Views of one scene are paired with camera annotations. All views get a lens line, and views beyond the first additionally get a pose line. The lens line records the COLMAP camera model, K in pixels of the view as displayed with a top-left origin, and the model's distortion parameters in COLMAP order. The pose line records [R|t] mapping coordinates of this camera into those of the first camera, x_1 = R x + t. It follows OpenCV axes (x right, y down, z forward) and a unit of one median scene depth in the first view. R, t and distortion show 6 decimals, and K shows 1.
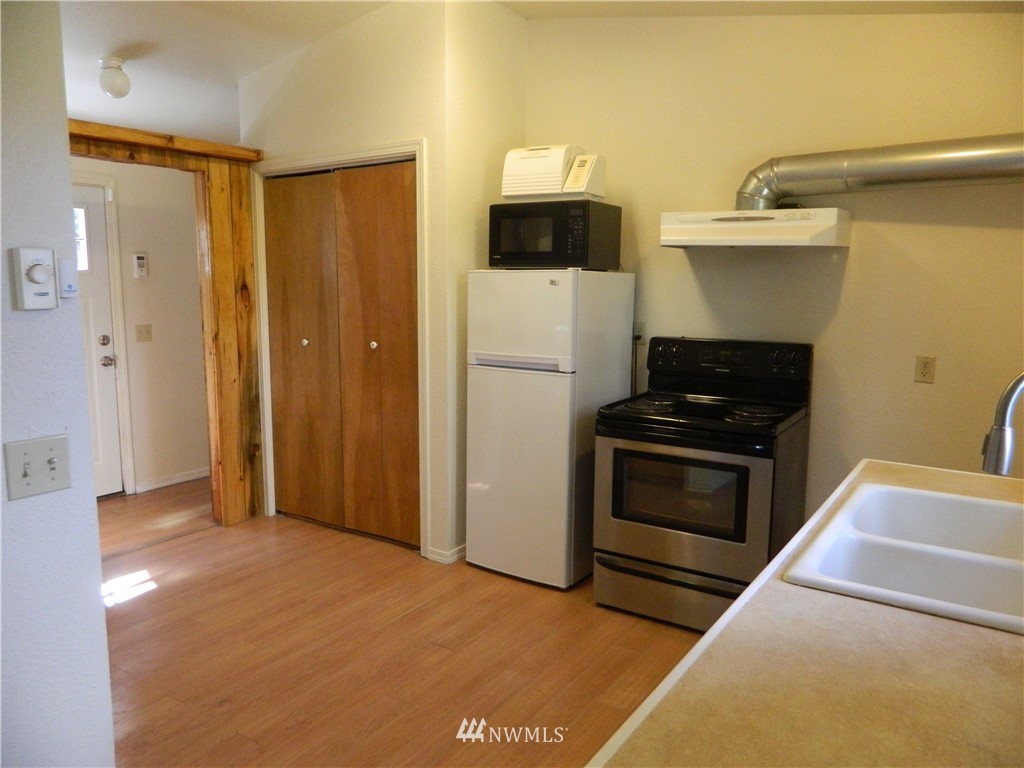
lens RADIAL K [[749.7, 0, 513.1], [0, 749.7, 381.8], [0, 0, 1]] dist [0.000467, -0.011831]
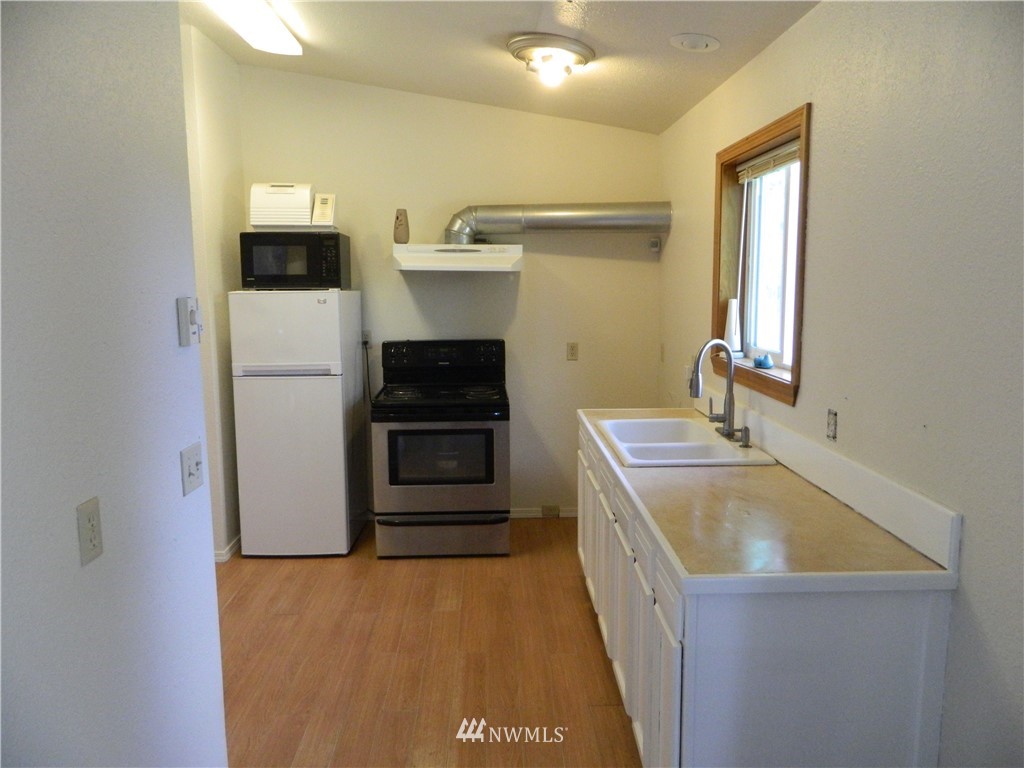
lens RADIAL K [[749.7, 0, 510.0], [0, 749.7, 384.6], [0, 0, 1]] dist [0.000467, -0.011831]
pose [[0.812891, -0.094192, 0.574748, -0.401172], [0.093825, 0.995125, 0.030385, -0.007498], [-0.574808, 0.029226, 0.817766, -0.151724]]
